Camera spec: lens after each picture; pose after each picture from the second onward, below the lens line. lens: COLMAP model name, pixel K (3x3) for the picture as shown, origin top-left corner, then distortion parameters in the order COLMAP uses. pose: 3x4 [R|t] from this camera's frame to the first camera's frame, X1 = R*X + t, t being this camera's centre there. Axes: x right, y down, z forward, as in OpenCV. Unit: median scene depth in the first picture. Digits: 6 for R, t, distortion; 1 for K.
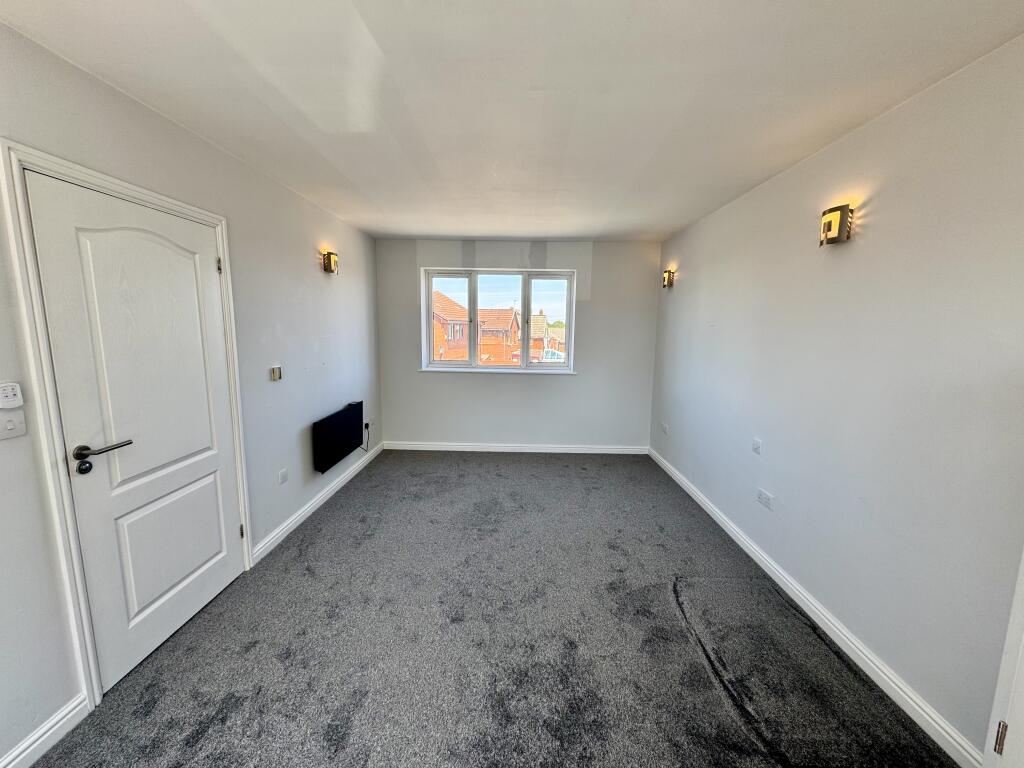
lens RADIAL K [[408.2, 0, 513.9], [0, 408.2, 382.6], [0, 0, 1]] dist [-0.000902, -0.000149]
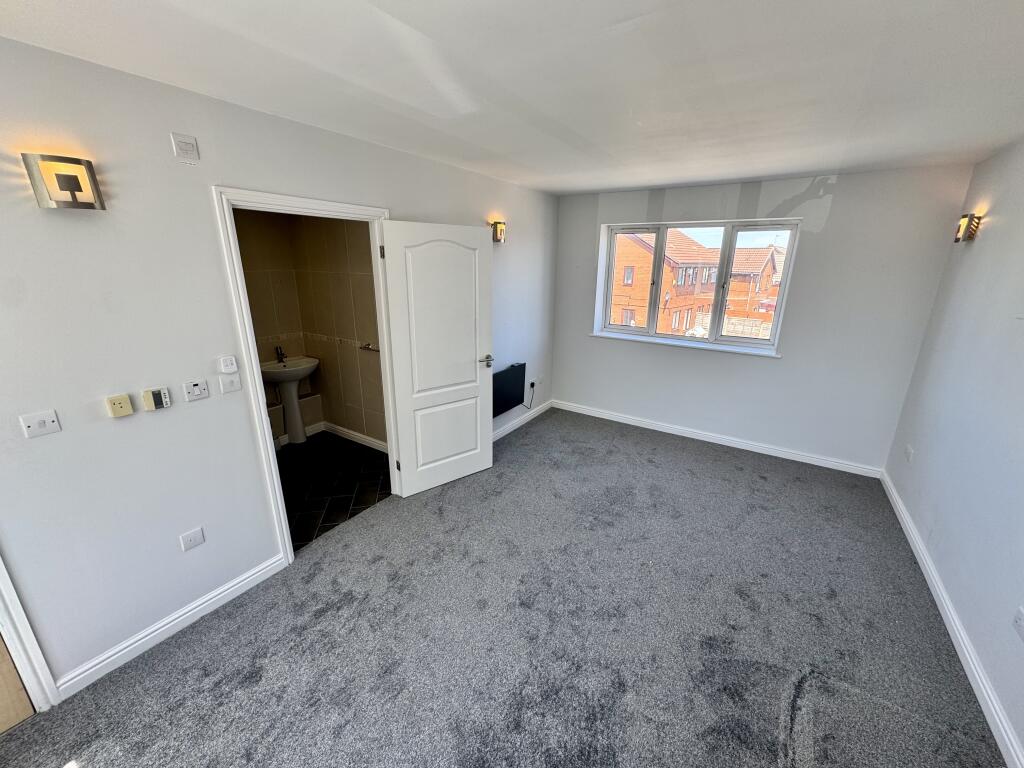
lens RADIAL K [[408.2, 0, 513.9], [0, 408.2, 382.6], [0, 0, 1]] dist [-0.000902, -0.000149]
pose [[0.848965, 0.147621, -0.507412, 0.171588], [-0.073629, 0.983868, 0.163044, -0.087649], [0.523294, -0.101058, 0.846138, 0.100142]]
